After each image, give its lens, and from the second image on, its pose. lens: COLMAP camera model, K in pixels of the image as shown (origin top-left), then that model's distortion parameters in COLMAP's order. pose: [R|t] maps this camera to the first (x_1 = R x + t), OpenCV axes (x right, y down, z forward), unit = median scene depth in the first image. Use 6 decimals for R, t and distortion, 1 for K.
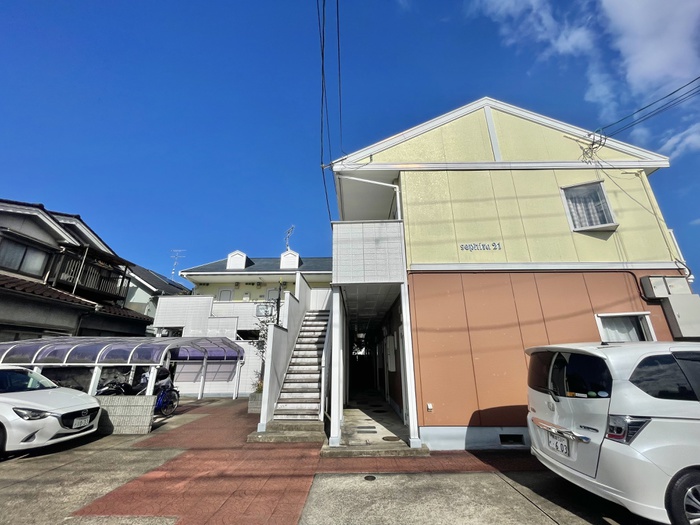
lens RADIAL K [[284.4, 0, 350.0], [0, 284.4, 262.5], [0, 0, 1]] dist [-0.002225, -0.000315]
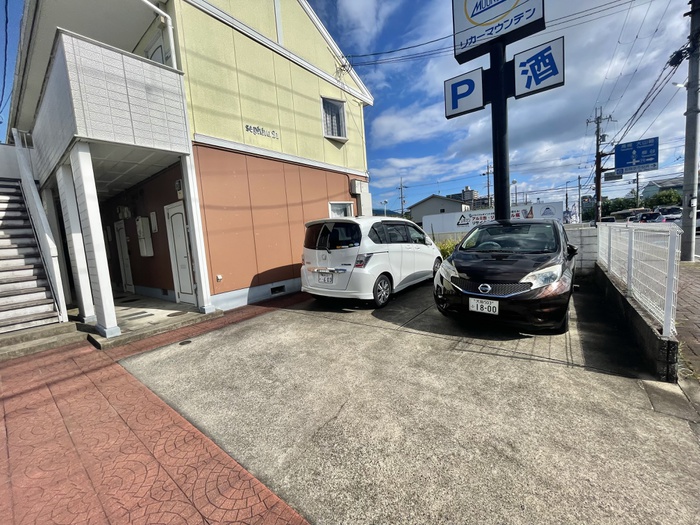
lens RADIAL K [[284.4, 0, 350.0], [0, 284.4, 262.5], [0, 0, 1]] dist [-0.002225, -0.000315]
pose [[0.595451, -0.115555, 0.795038, -0.272821], [-0.190406, 0.941109, 0.279392, 0.050675], [-0.780502, -0.317744, 0.538382, 0.036924]]
